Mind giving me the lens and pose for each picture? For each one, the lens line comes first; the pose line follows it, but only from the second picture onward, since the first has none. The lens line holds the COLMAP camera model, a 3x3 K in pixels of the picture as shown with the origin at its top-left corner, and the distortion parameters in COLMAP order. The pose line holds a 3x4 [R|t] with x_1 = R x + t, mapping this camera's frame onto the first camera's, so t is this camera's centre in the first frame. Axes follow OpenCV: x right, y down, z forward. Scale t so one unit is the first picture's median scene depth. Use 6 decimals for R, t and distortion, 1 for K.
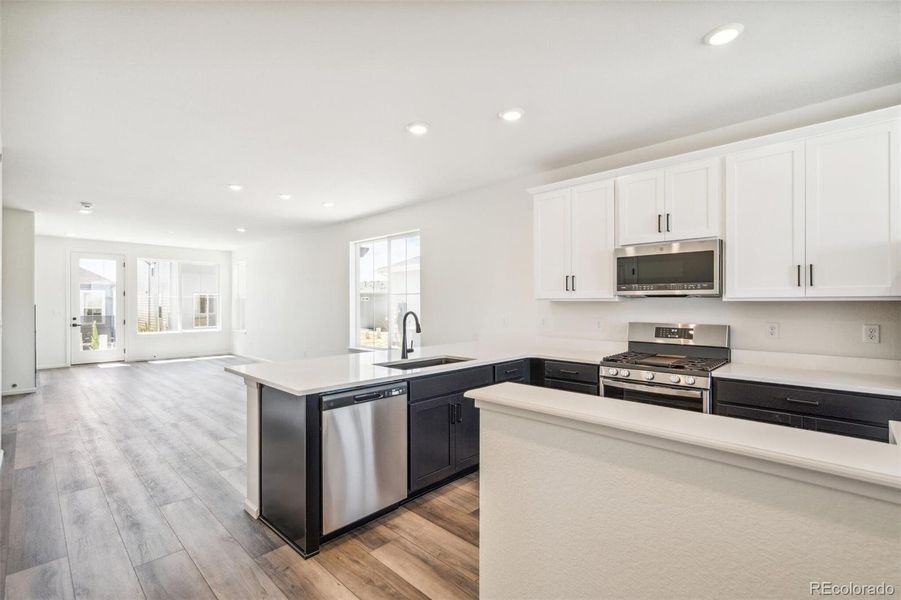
lens RADIAL K [[410.7, 0, 450.5], [0, 410.7, 300.0], [0, 0, 1]] dist [-0.004672, 0.000036]
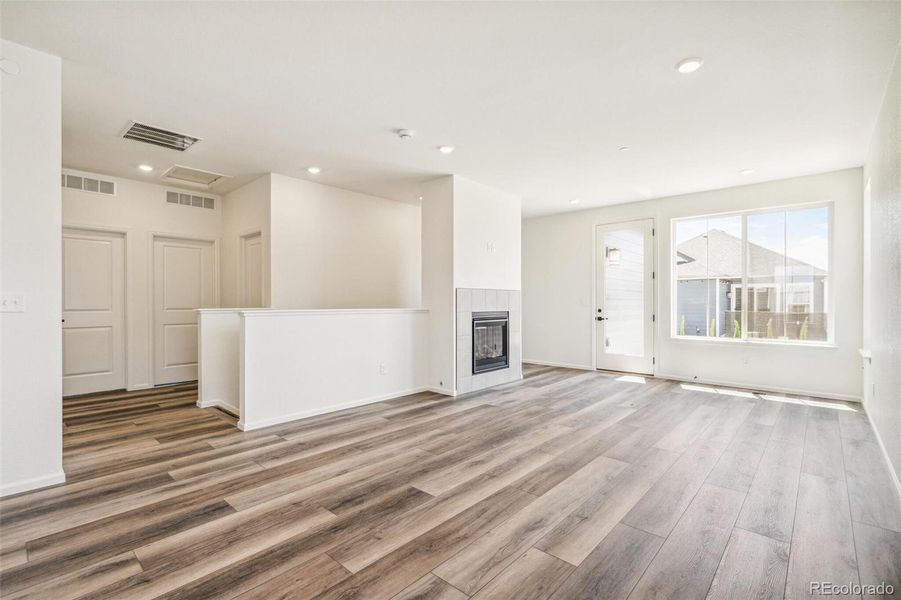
lens RADIAL K [[410.7, 0, 450.5], [0, 410.7, 300.0], [0, 0, 1]] dist [-0.004672, 0.000036]
pose [[0.035319, -0.003689, -0.999369, -0.381532], [0.005602, 0.999978, -0.003494, 0.069735], [0.999360, -0.005475, 0.035339, 1.794598]]
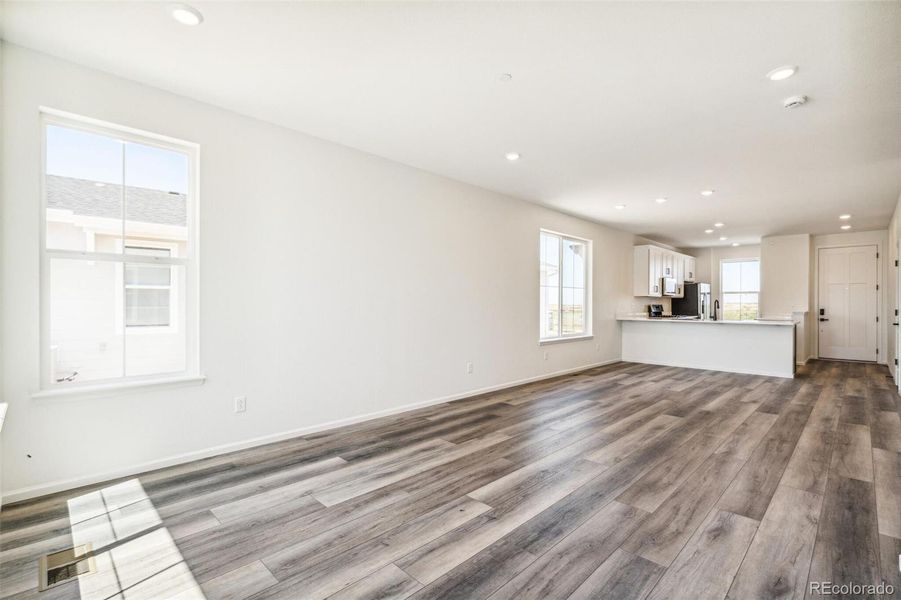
lens RADIAL K [[410.7, 0, 450.5], [0, 410.7, 300.0], [0, 0, 1]] dist [-0.004672, 0.000036]
pose [[0.013975, 0.008979, 0.999862, -2.440012], [-0.011249, 0.999898, -0.008822, 0.065406], [-0.999839, -0.011125, 0.014074, 2.462599]]
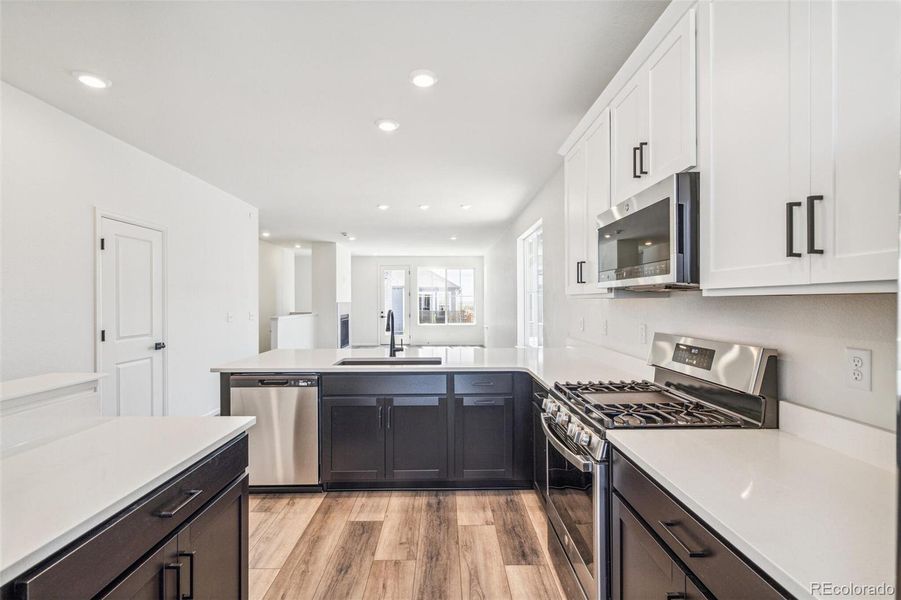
lens RADIAL K [[410.7, 0, 450.5], [0, 410.7, 300.0], [0, 0, 1]] dist [-0.004672, 0.000036]
pose [[0.707478, -0.002764, -0.706730, 0.704147], [0.005658, 0.999982, 0.001753, 0.003091], [0.706713, -0.005239, 0.707481, 0.389966]]
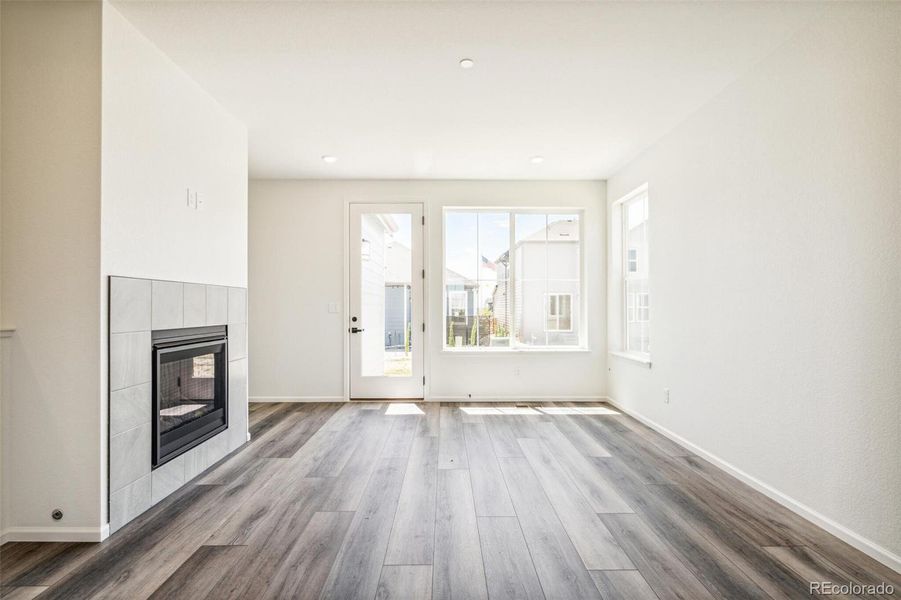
lens RADIAL K [[410.7, 0, 450.5], [0, 410.7, 300.0], [0, 0, 1]] dist [-0.004672, 0.000036]
pose [[0.704780, -0.012201, -0.709321, -1.082008], [0.006048, 0.999919, -0.011190, 0.068206], [0.709400, 0.003597, 0.704797, 1.797448]]
